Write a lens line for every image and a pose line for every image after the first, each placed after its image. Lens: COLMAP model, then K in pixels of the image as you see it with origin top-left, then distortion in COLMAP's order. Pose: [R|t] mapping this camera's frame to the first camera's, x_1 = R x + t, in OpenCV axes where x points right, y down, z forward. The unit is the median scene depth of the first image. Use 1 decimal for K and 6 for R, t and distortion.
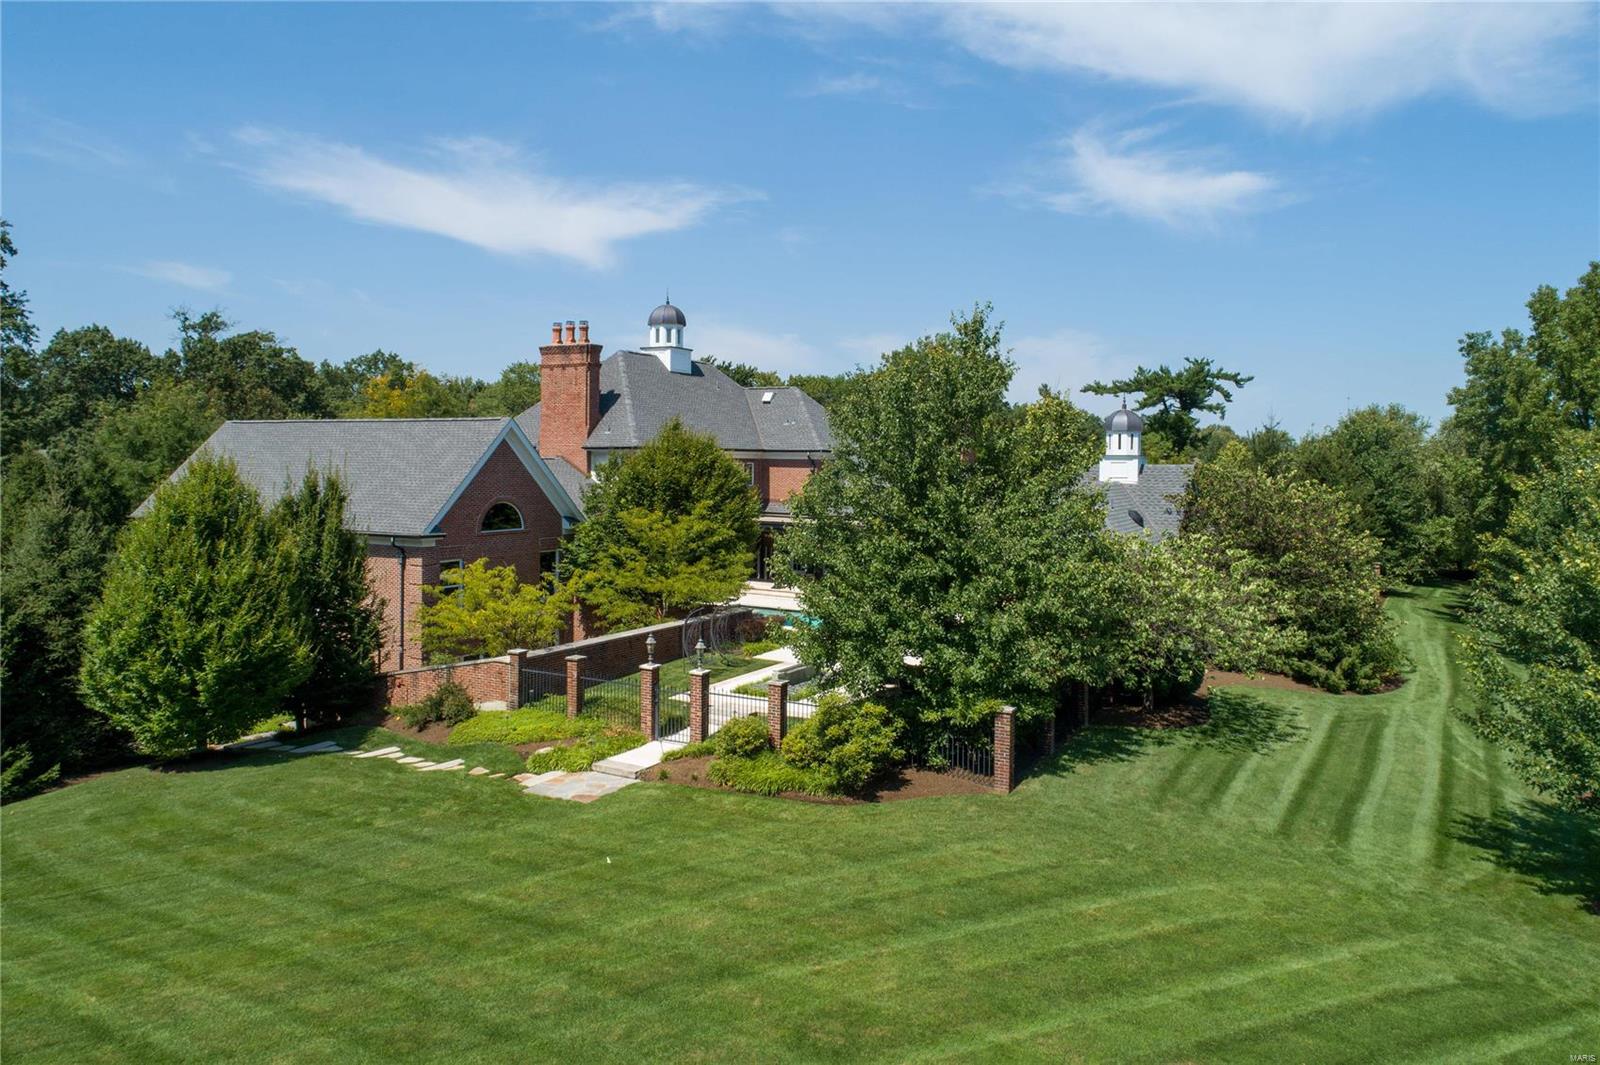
lens RADIAL K [[1093.8, 0, 774.6], [0, 1093.8, 529.1], [0, 0, 1]] dist [0.002202, 0.002617]
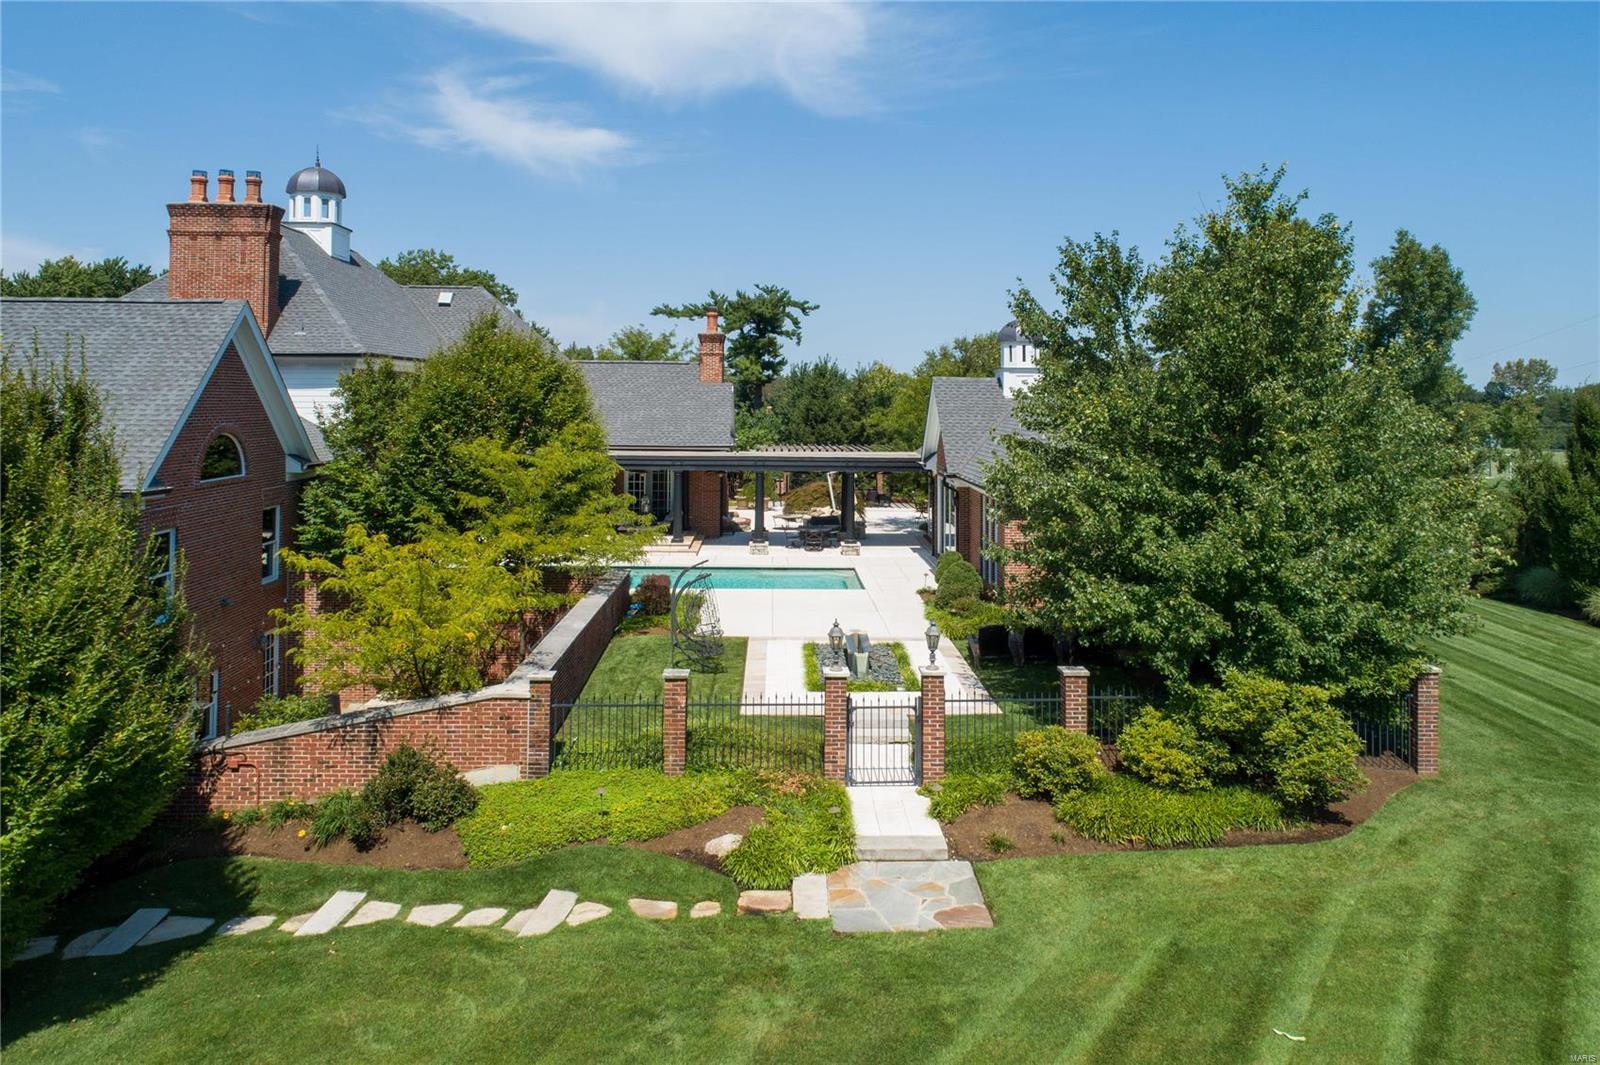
lens RADIAL K [[1073.7, 0, 800.2], [0, 1073.7, 426.0], [0, 0, 1]] dist [-0.001312, 0.000344]
pose [[0.839929, -0.018031, 0.542397, -0.256738], [0.034342, 0.999211, -0.019964, -0.004765], [-0.541609, 0.035396, 0.839885, 0.254255]]
